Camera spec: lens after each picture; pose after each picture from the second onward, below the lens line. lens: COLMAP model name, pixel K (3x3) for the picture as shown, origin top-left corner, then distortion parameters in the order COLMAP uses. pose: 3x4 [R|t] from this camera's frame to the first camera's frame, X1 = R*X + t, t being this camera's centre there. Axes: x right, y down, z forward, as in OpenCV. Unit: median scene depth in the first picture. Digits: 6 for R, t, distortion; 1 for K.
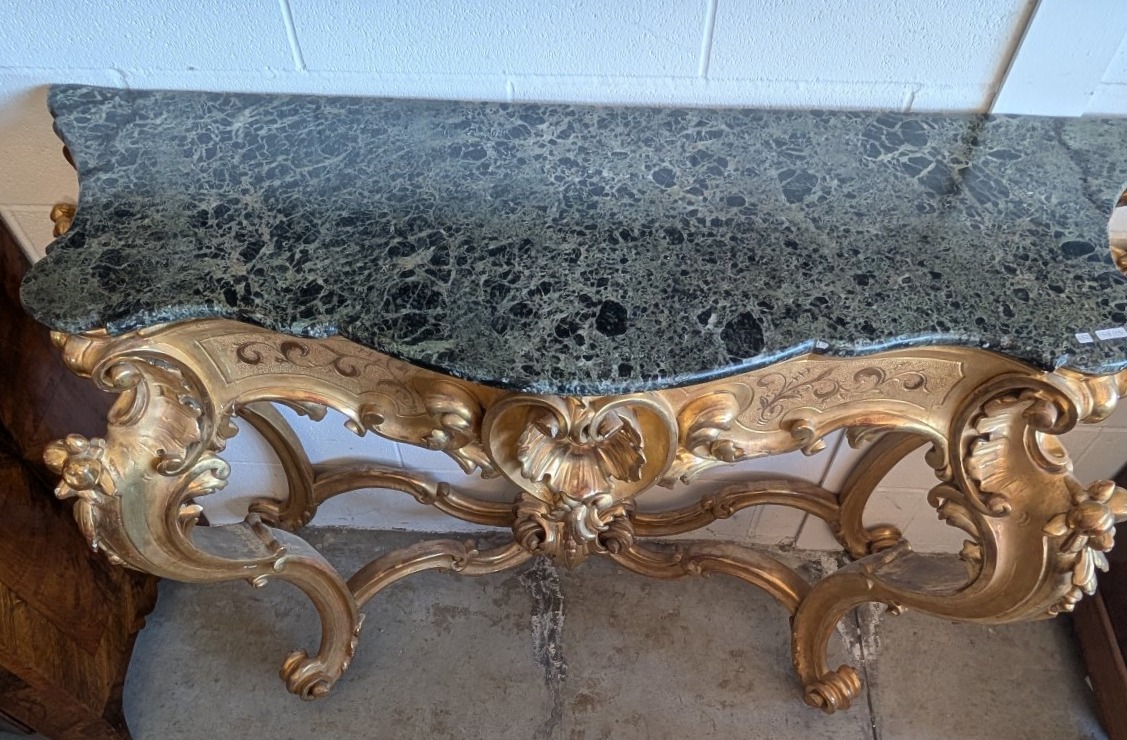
lens RADIAL K [[830.9, 0, 553.3], [0, 830.9, 559.6], [0, 0, 1]] dist [-0.002094, 0.001044]
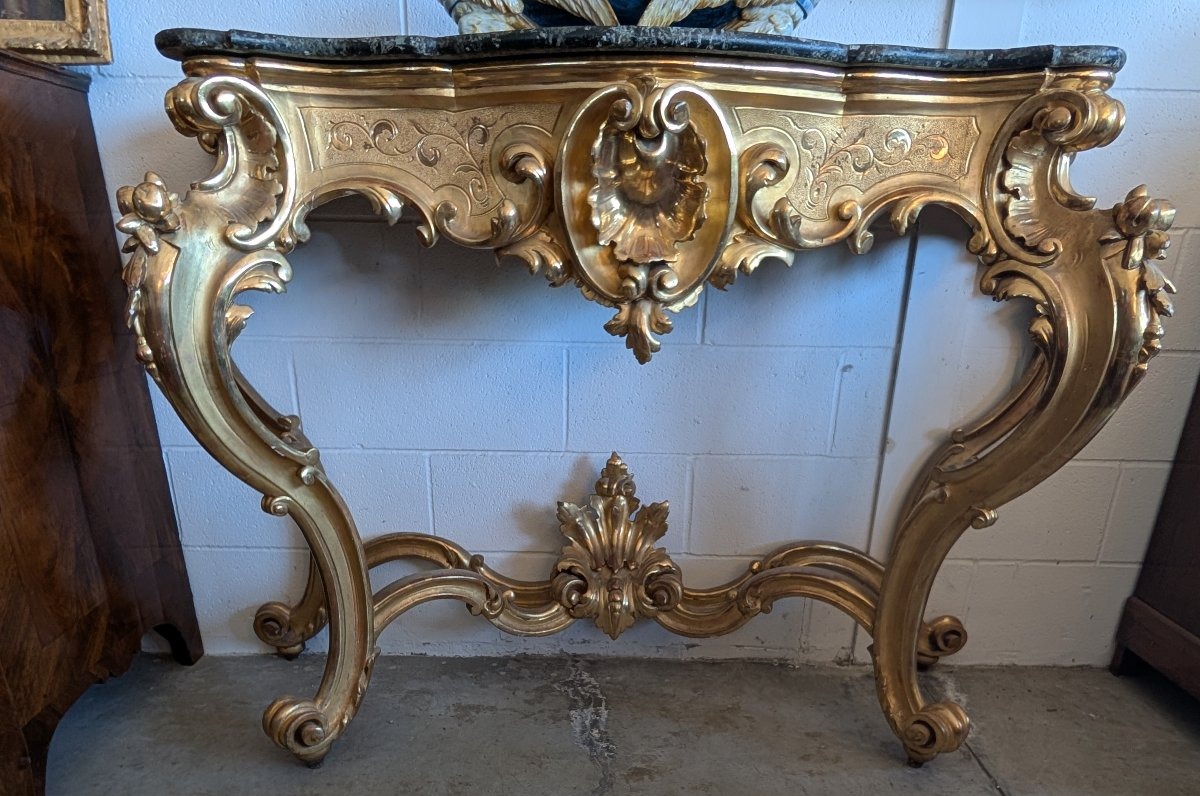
lens RADIAL K [[831.1, 0, 599.0], [0, 831.1, 587.5], [0, 0, 1]] dist [-0.000577, -0.000678]
pose [[0.998205, 0.001891, 0.059859, -0.051791], [0.033424, 0.811766, -0.583026, 0.506442], [-0.049694, 0.583980, 0.810246, 0.251432]]
